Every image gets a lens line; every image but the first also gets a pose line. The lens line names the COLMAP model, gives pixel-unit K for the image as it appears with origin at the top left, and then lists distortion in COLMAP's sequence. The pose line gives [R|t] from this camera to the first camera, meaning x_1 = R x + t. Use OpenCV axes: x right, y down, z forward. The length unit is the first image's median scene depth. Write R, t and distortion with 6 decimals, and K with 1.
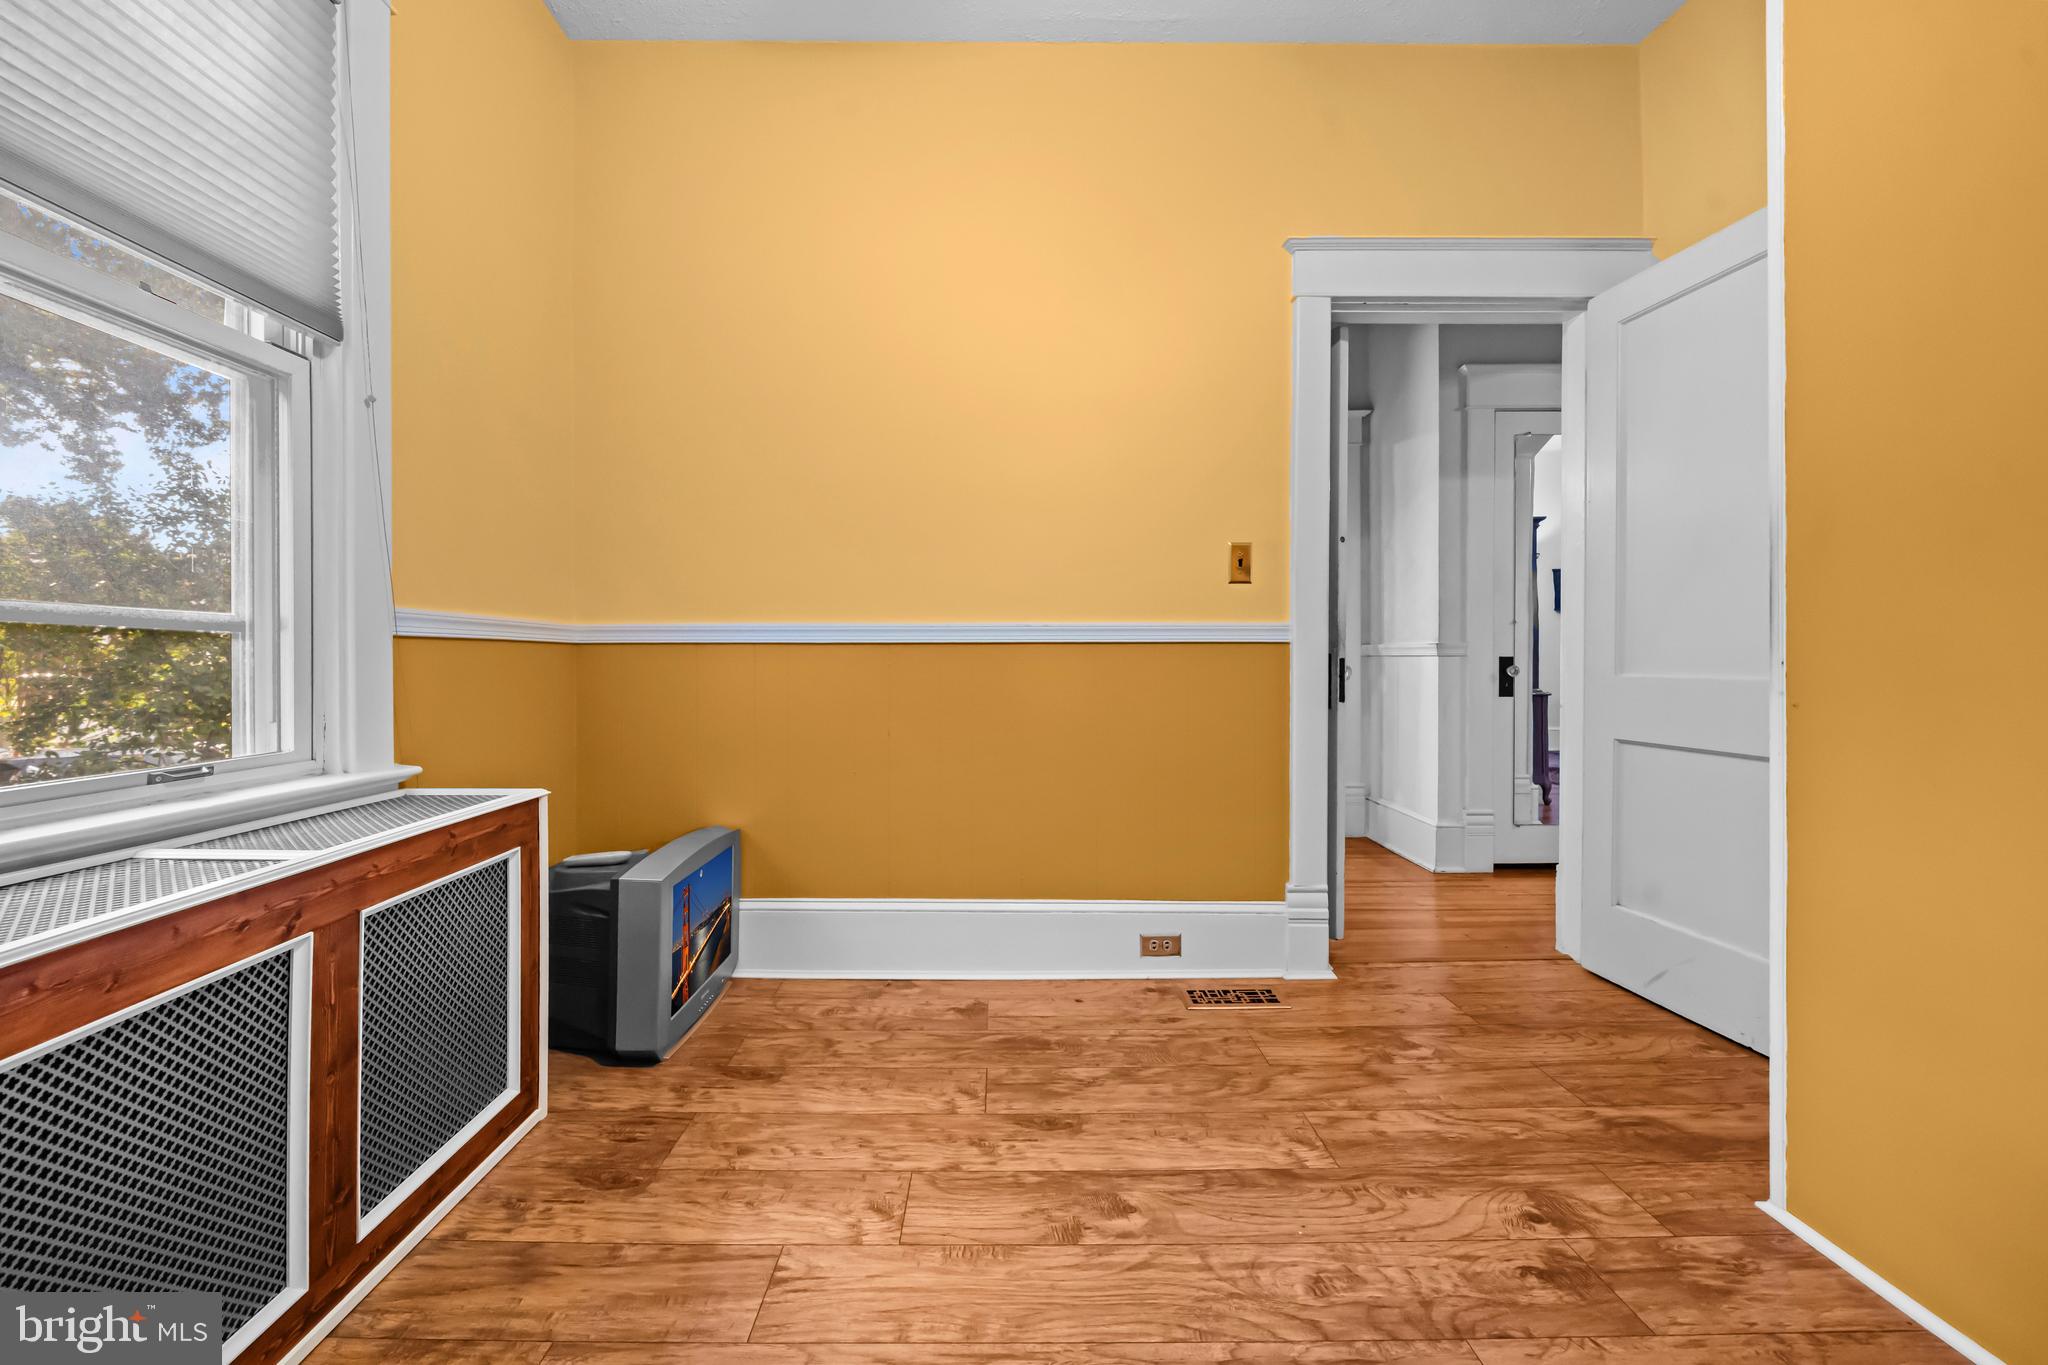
lens RADIAL K [[782.7, 0, 1010.1], [0, 782.7, 665.7], [0, 0, 1]] dist [-0.000929, -0.000134]
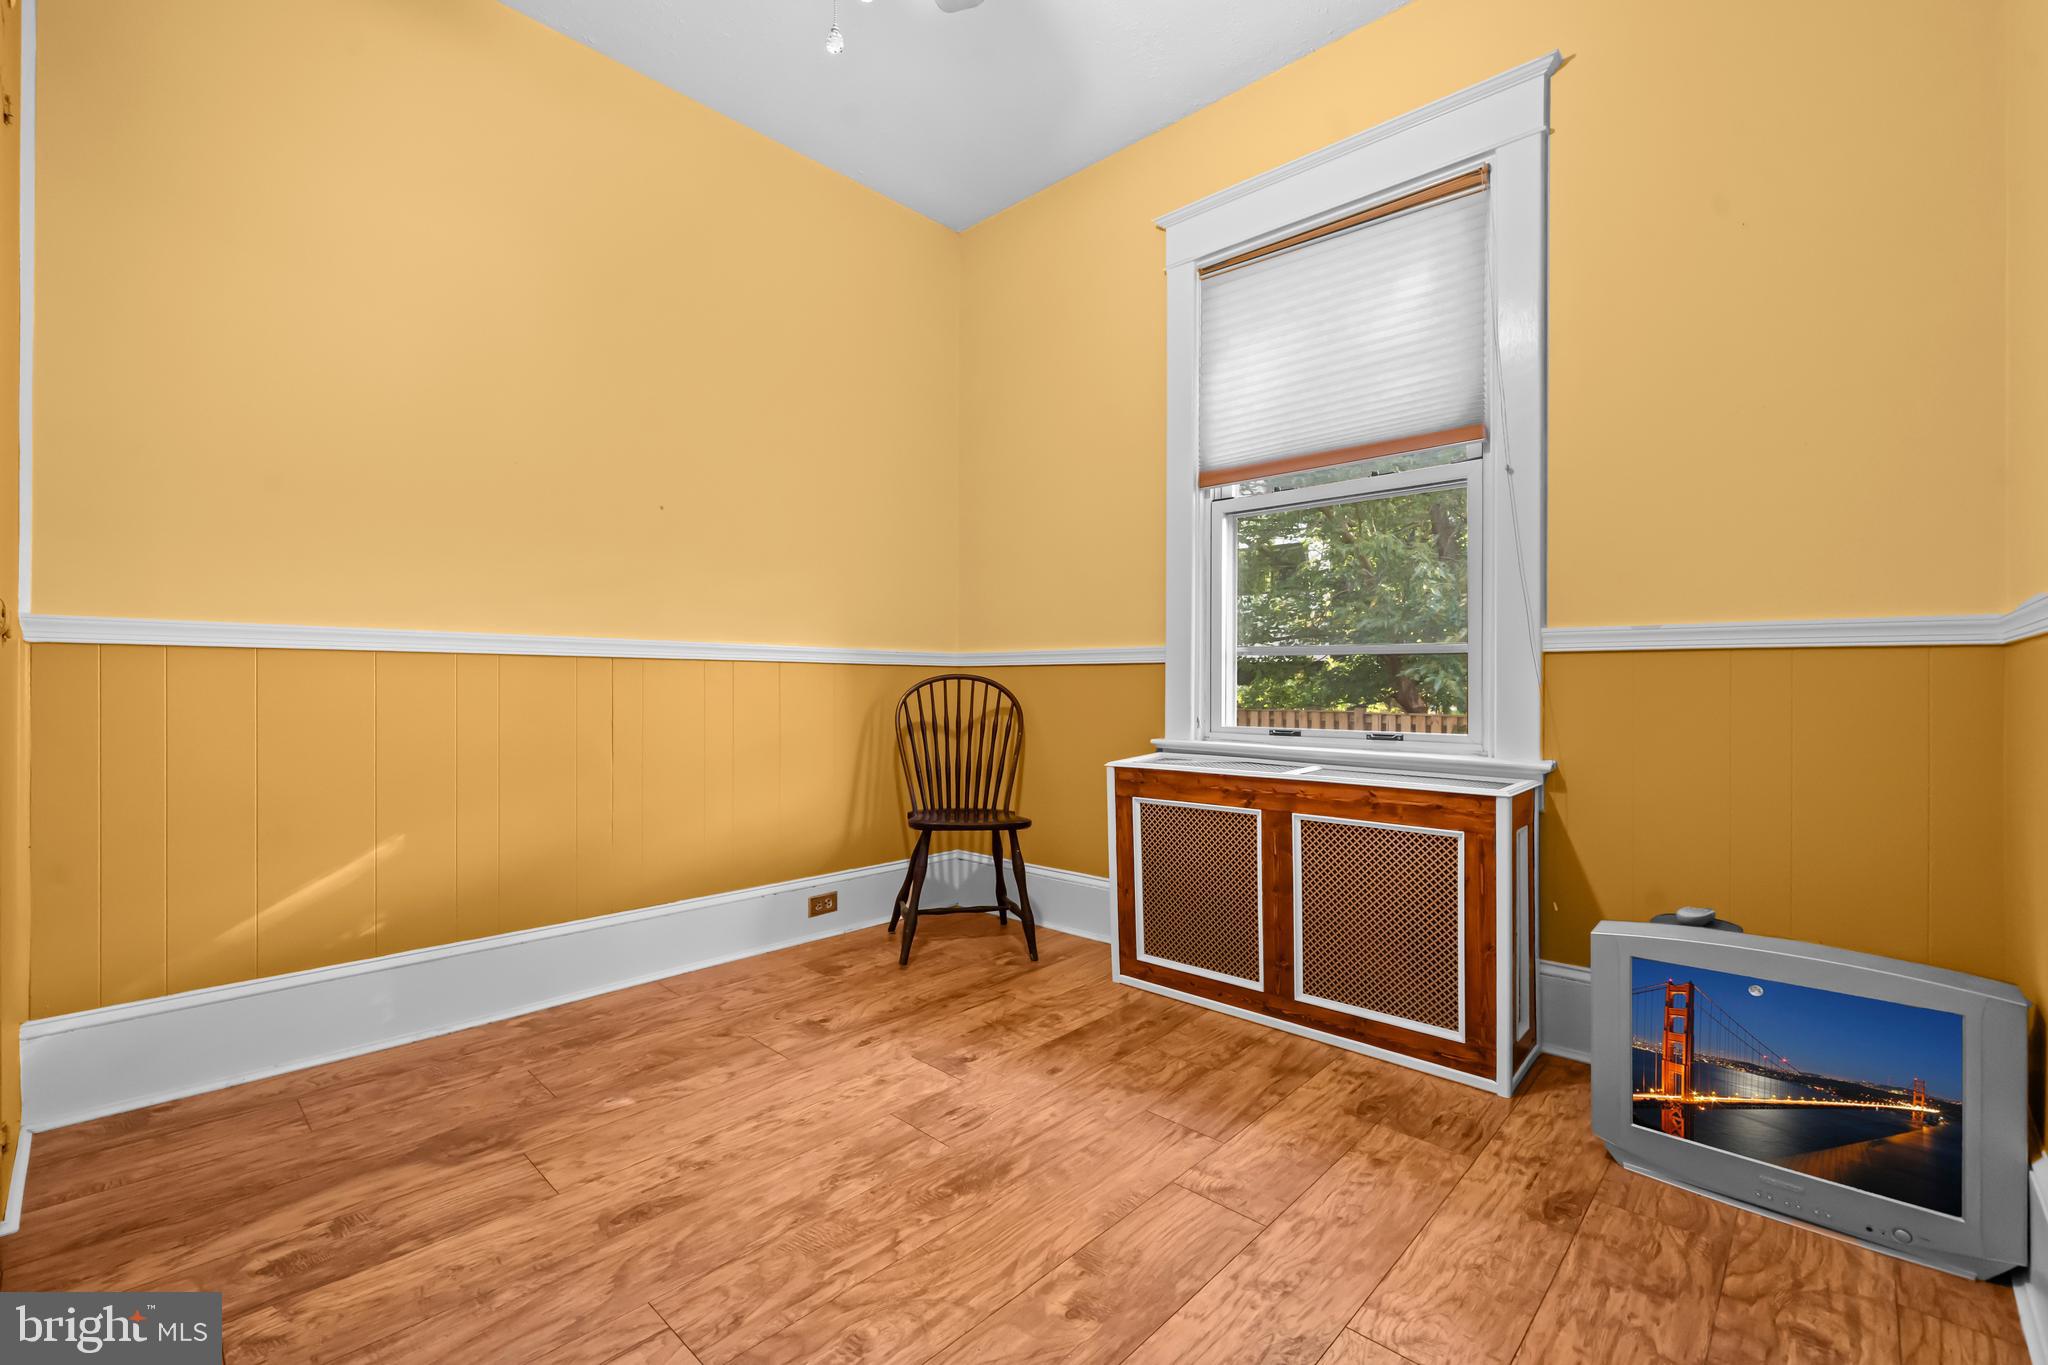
lens RADIAL K [[877.5, 0, 1019.0], [0, 877.5, 679.1], [0, 0, 1]] dist [-0.001937, -0.000162]
pose [[-0.683242, -0.003193, -0.730185, 0.852982], [-0.009272, 0.999948, 0.004303, 0.005168], [0.730133, 0.009710, -0.683236, 1.538138]]
